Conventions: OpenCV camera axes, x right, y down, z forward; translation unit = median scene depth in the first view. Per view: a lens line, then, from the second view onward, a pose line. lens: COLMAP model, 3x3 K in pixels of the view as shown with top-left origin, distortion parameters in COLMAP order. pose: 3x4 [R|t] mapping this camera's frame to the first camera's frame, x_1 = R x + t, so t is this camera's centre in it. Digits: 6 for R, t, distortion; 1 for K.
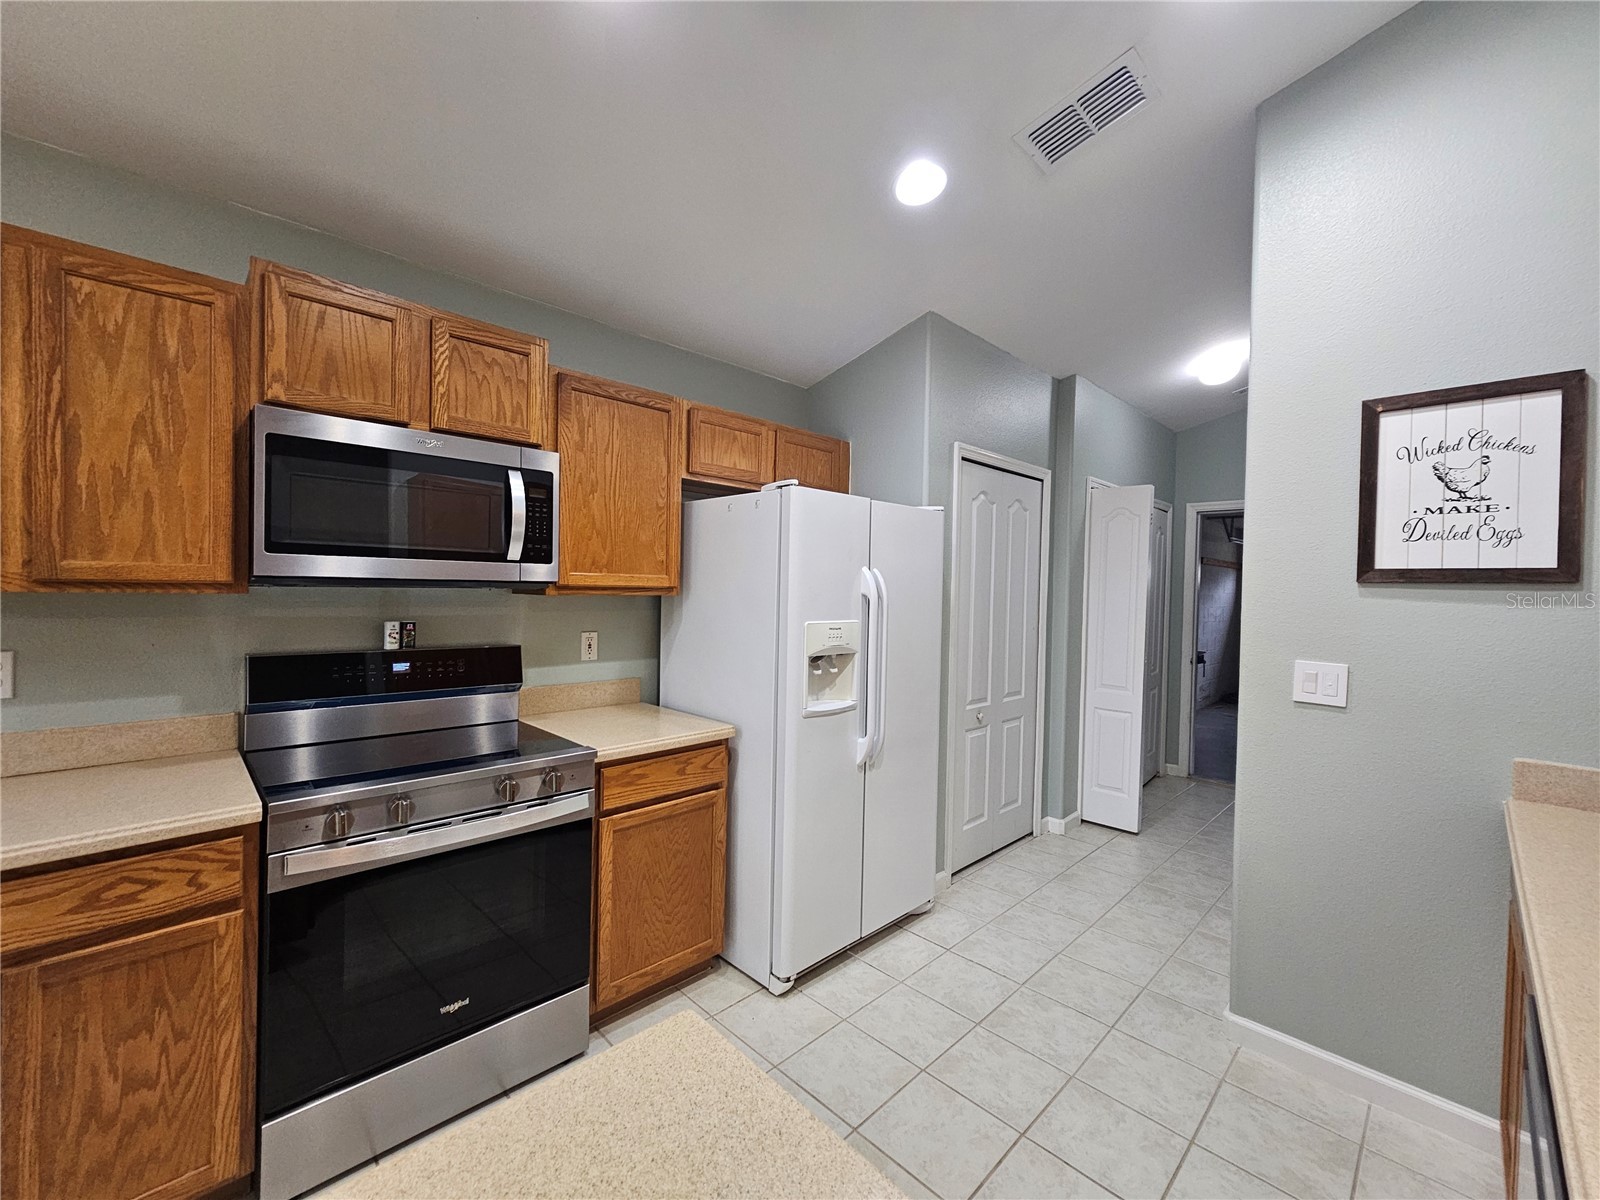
lens RADIAL K [[655.9, 0, 796.5], [0, 655.9, 599.1], [0, 0, 1]] dist [-0.001754, -0.000171]
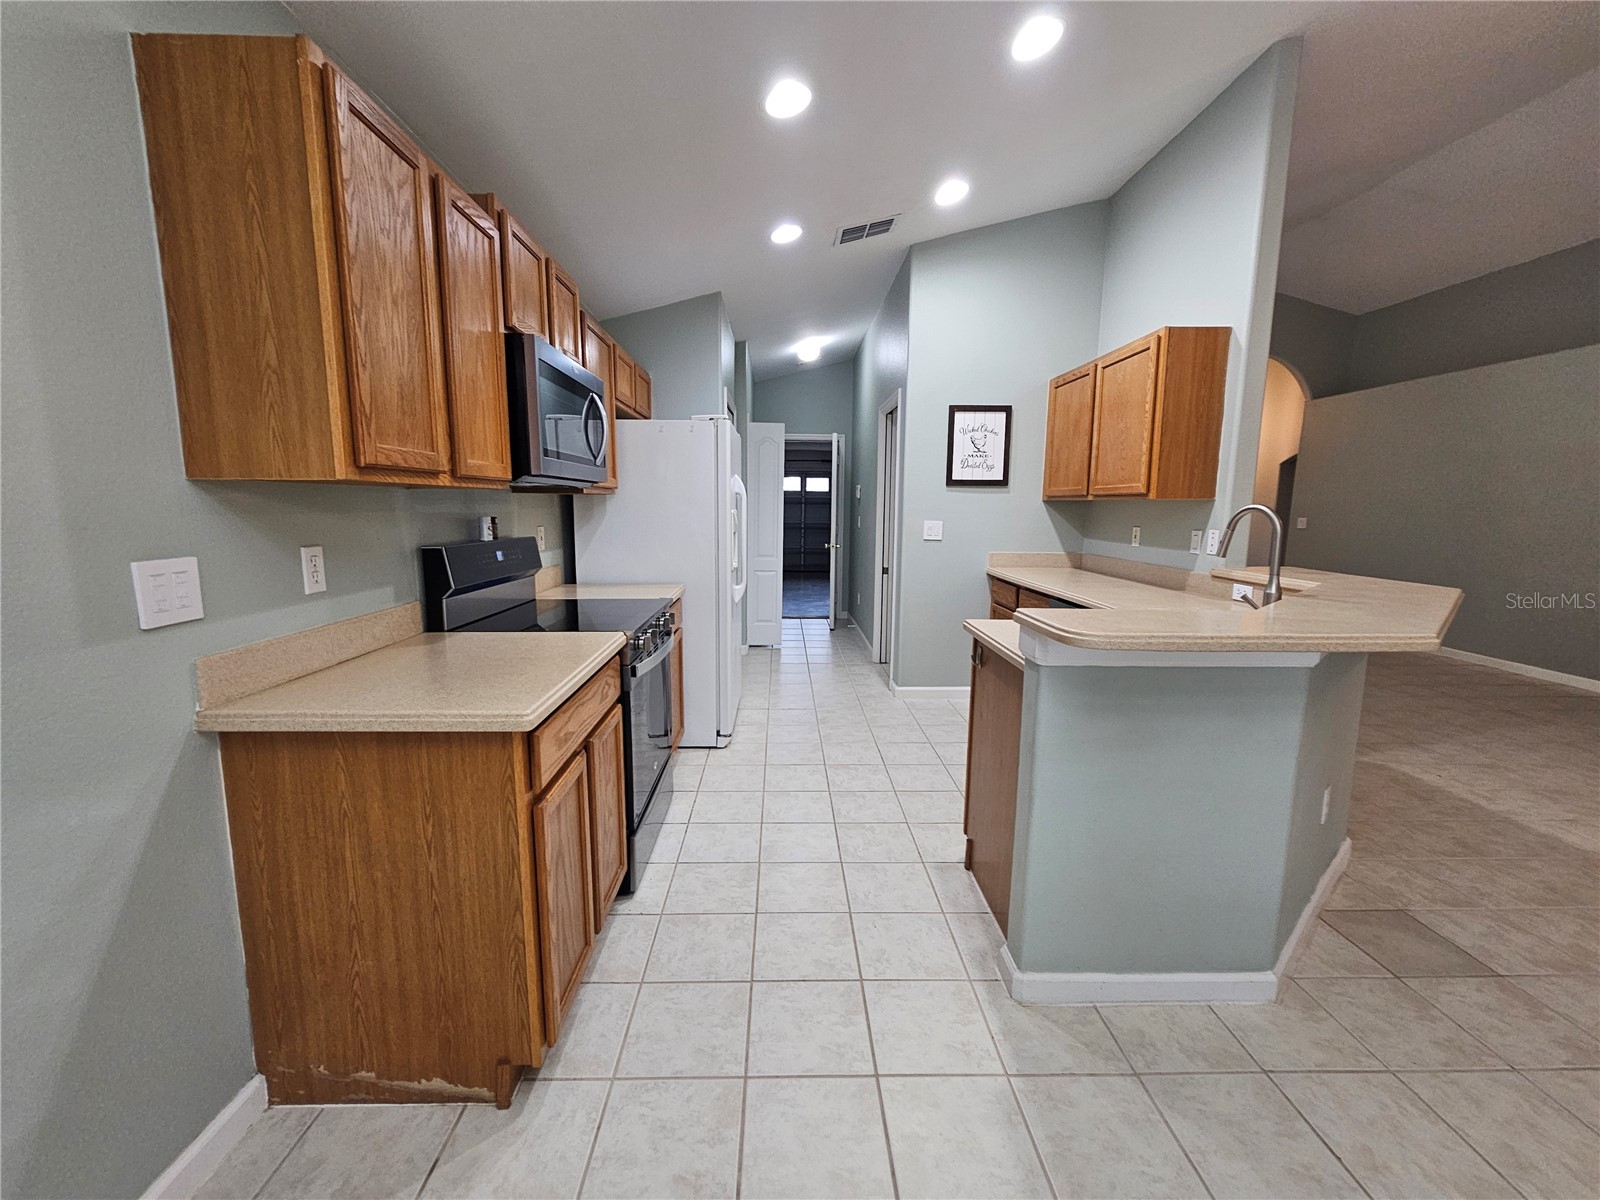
lens RADIAL K [[651.8, 0, 789.4], [0, 651.8, 598.2], [0, 0, 1]] dist [-0.001721, -0.000130]
pose [[0.686220, -0.119299, 0.717545, -1.083342], [0.019034, 0.989066, 0.146238, 0.018990], [-0.727145, -0.086693, 0.680987, -0.176827]]
